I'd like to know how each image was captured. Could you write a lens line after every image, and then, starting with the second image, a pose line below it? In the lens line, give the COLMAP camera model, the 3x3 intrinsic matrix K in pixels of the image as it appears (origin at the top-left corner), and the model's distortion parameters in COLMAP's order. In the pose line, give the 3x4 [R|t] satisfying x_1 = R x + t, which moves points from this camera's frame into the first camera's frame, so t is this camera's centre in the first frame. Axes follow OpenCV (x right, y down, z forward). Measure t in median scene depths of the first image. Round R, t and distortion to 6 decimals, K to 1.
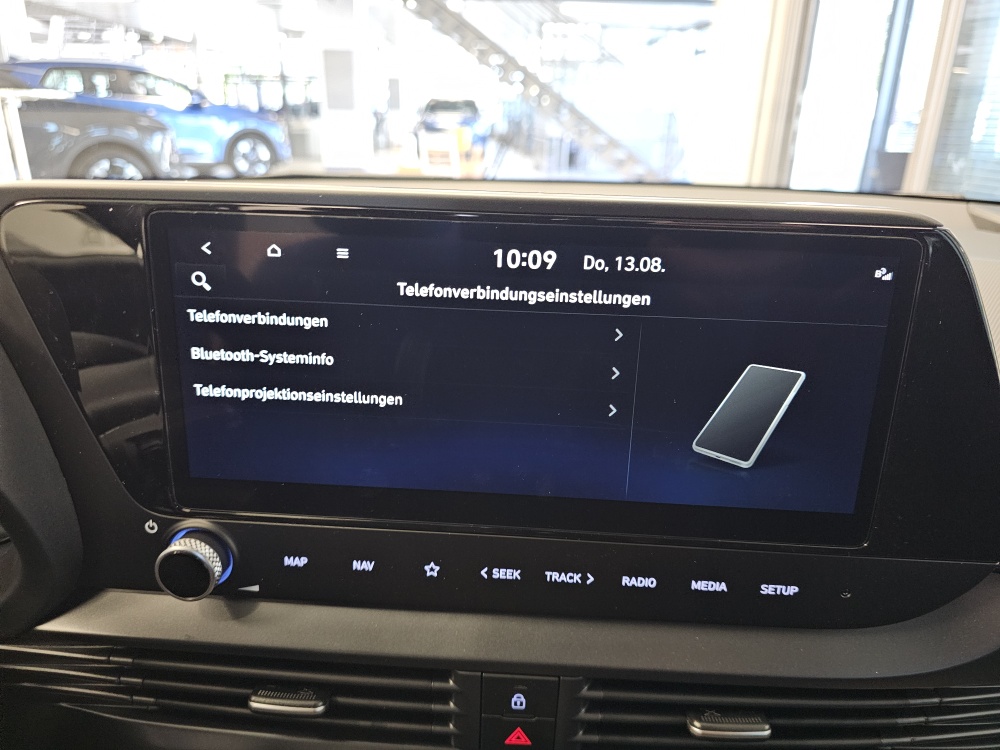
lens RADIAL K [[701.1, 0, 494.8], [0, 701.1, 375.6], [0, 0, 1]] dist [0.011872, -0.032389]
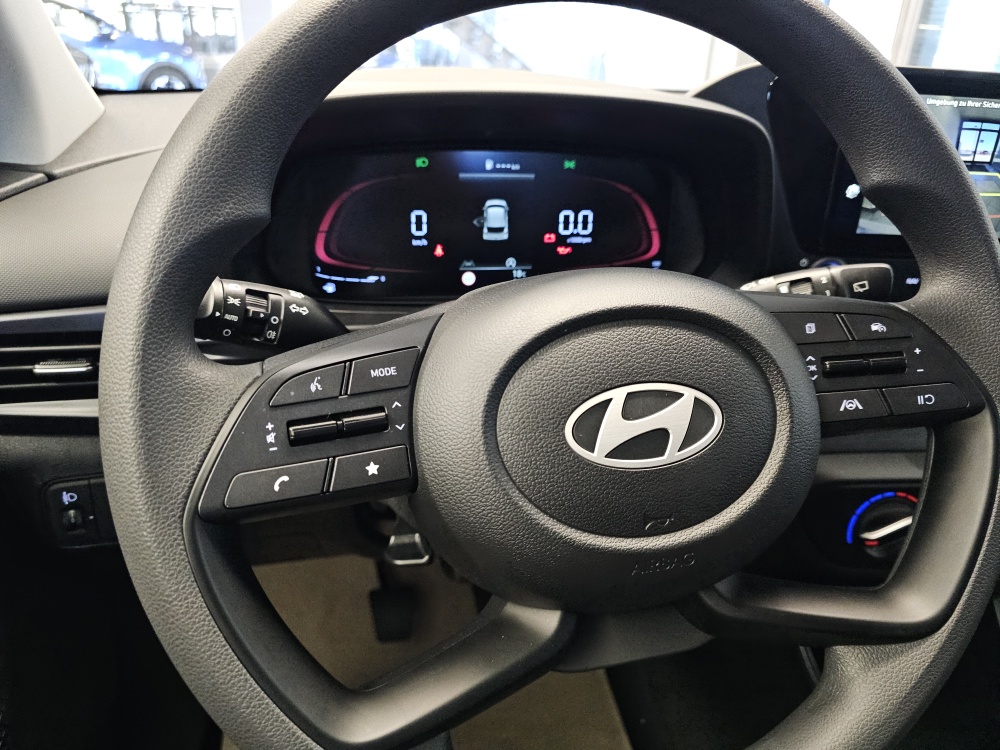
lens RADIAL K [[695.4, 0, 500.0], [0, 695.4, 375.0], [0, 0, 1]] dist [0.058953, -0.096211]
pose [[0.991283, -0.037289, 0.126363, -1.508334], [0.028106, 0.996885, 0.073687, 0.350088], [-0.128717, -0.069493, 0.989243, -0.695485]]
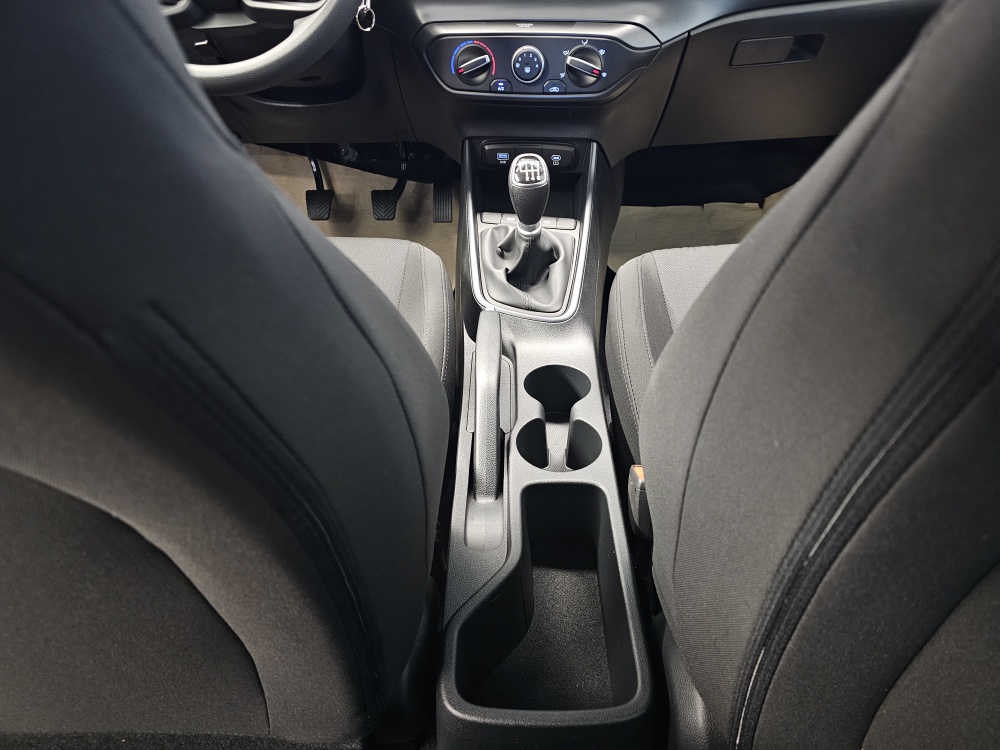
lens RADIAL K [[676.0, 0, 504.2], [0, 676.0, 367.3], [0, 0, 1]] dist [0.061727, -0.056811]
pose [[0.996028, 0.010547, -0.088413, 0.210709], [0.013940, 0.962244, 0.271830, 1.454326], [0.087942, -0.271982, 0.958275, -2.651093]]
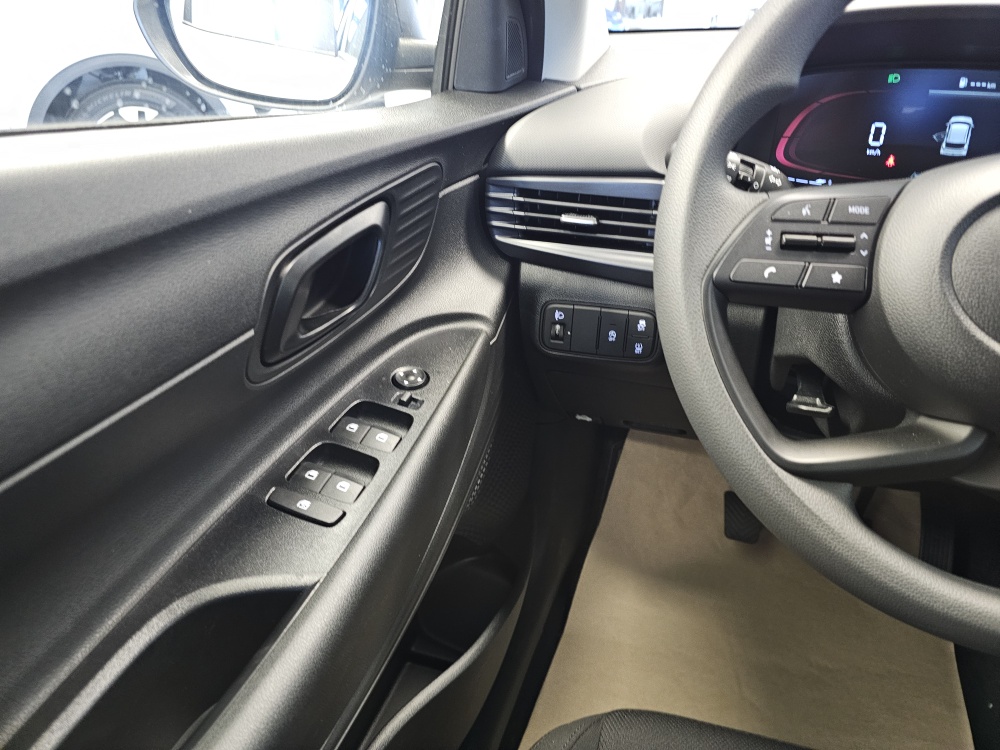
lens RADIAL K [[688.8, 0, 501.7], [0, 688.8, 370.7], [0, 0, 1]] dist [0.031507, -0.038384]
pose [[0.922476, 0.168116, -0.347528, -1.657828], [-0.126828, 0.982209, 0.138489, 0.605753], [0.364628, -0.083676, 0.927386, -1.142960]]
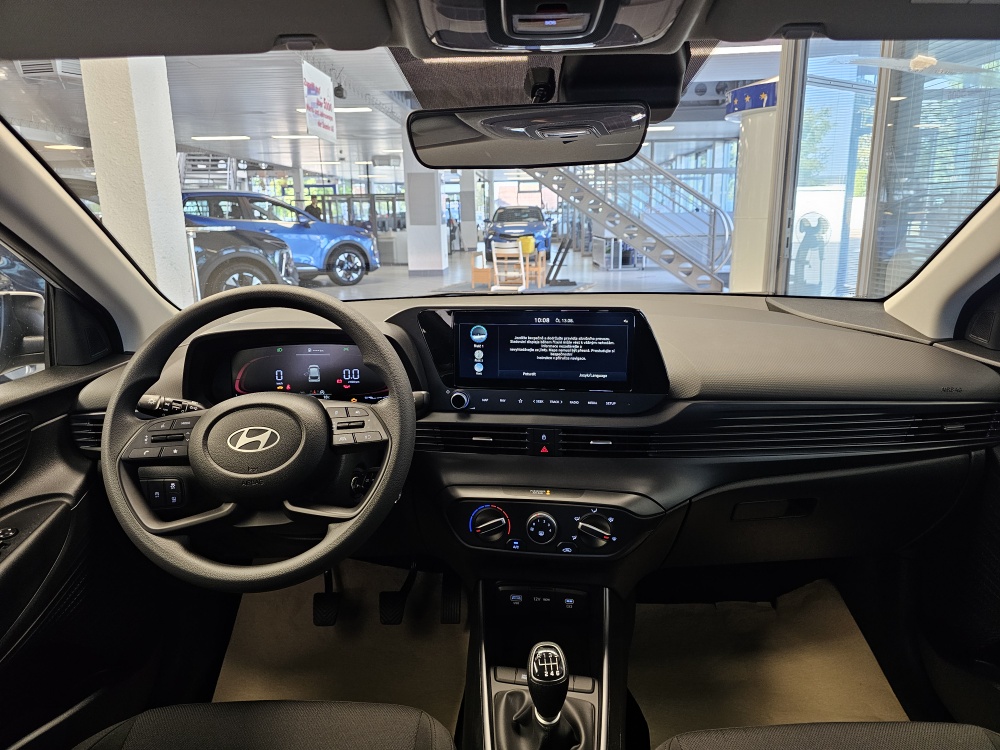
lens RADIAL K [[676.0, 0, 504.2], [0, 676.0, 367.3], [0, 0, 1]] dist [0.061727, -0.056811]
pose [[0.996233, -0.020304, -0.084304, 0.136092], [0.008379, 0.990192, -0.139465, 0.603333], [0.086309, 0.138234, 0.986632, -2.655441]]
